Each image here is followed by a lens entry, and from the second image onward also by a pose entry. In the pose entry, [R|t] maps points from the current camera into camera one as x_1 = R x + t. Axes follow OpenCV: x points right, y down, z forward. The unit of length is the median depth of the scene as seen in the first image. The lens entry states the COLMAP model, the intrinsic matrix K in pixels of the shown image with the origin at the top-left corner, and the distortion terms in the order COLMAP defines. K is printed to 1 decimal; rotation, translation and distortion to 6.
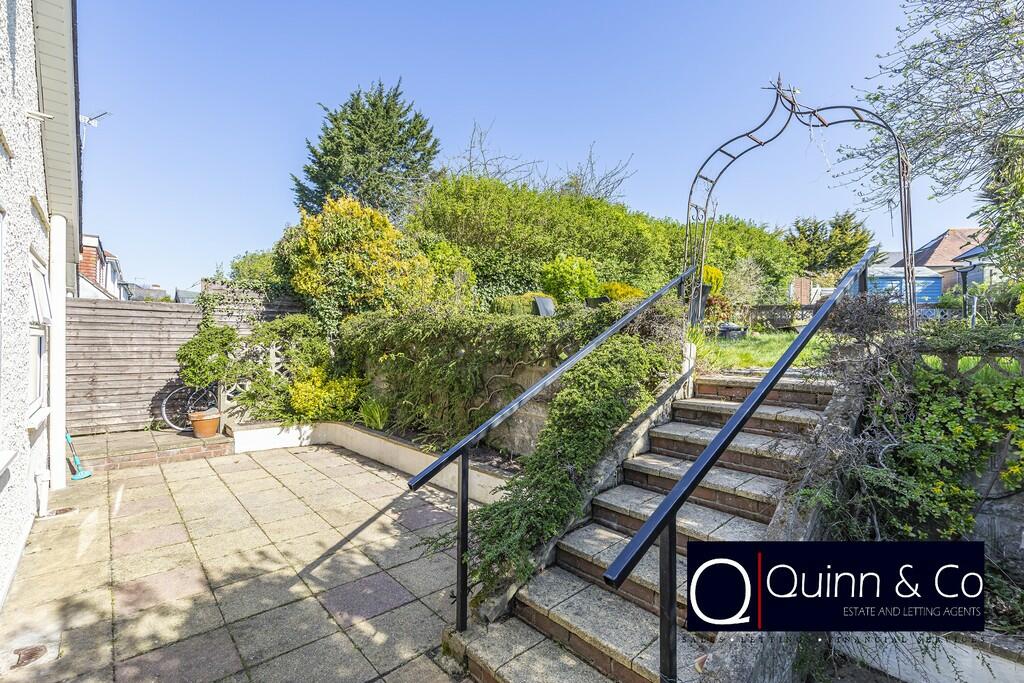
lens RADIAL K [[450.9, 0, 516.8], [0, 450.9, 343.3], [0, 0, 1]] dist [0.001587, -0.000364]
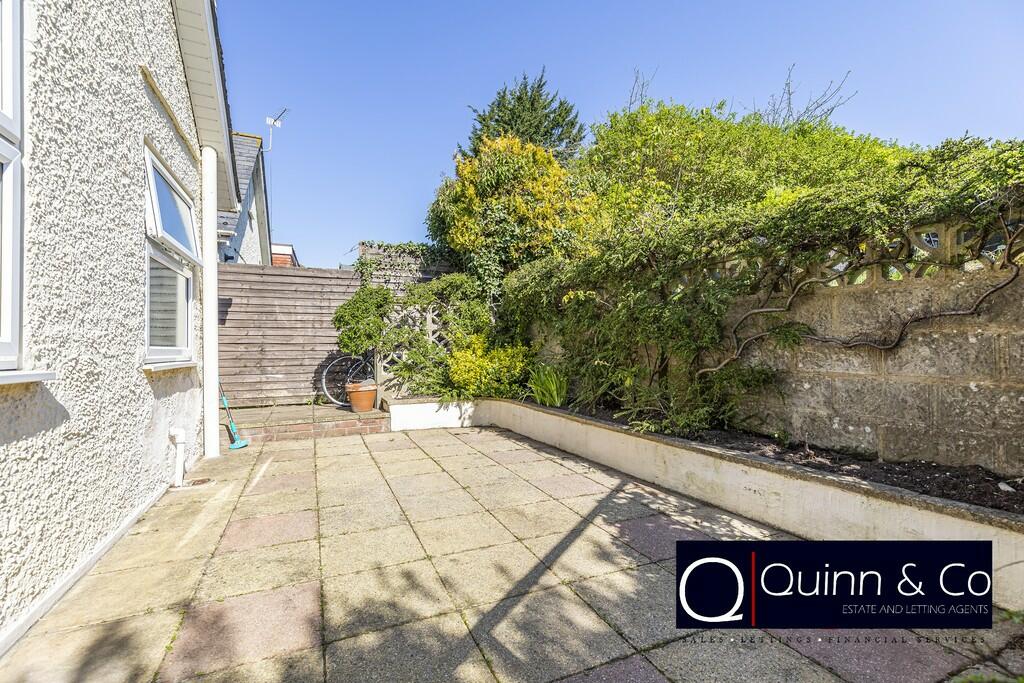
lens RADIAL K [[450.9, 0, 516.8], [0, 450.9, 343.3], [0, 0, 1]] dist [0.001587, -0.000364]
pose [[0.951208, -0.024254, -0.307597, -0.128237], [0.020883, 0.999680, -0.014245, 0.091136], [0.307844, 0.007126, 0.951410, 0.251056]]
